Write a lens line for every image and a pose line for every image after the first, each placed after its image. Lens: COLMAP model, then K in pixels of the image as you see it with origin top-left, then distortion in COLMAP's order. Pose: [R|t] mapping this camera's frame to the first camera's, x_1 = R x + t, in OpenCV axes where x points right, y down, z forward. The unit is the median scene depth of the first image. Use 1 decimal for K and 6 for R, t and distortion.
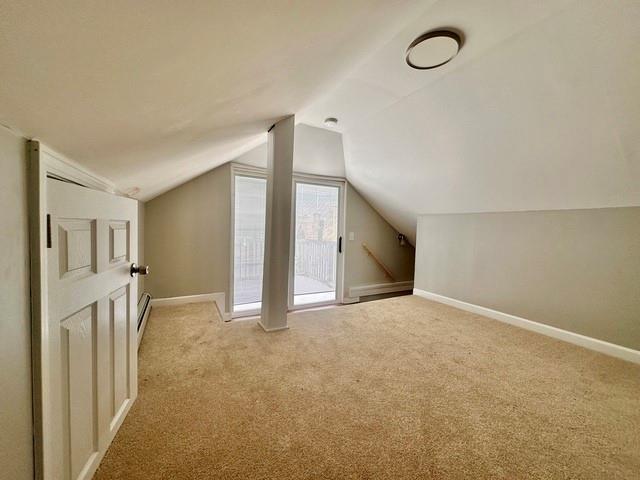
lens RADIAL K [[252.9, 0, 320.0], [0, 252.9, 240.0], [0, 0, 1]] dist [-0.002330, -0.000025]
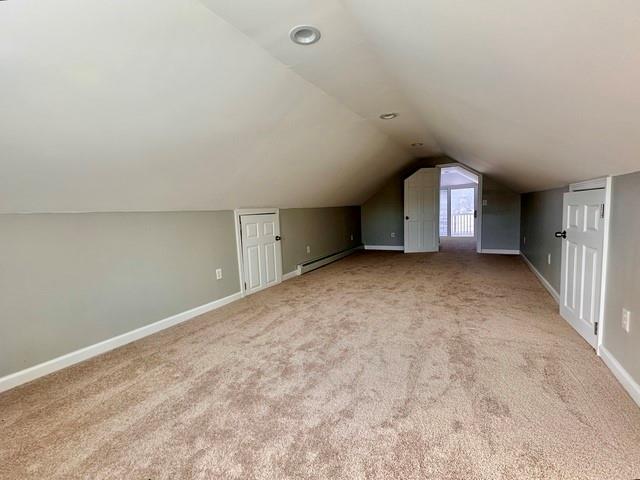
lens RADIAL K [[252.9, 0, 320.0], [0, 252.9, 240.0], [0, 0, 1]] dist [-0.002330, -0.000025]
pose [[0.426432, 0.033897, -0.903884, 1.397241], [0.040254, 0.997596, 0.056403, 0.065026], [0.903623, -0.060437, 0.424043, -0.994232]]
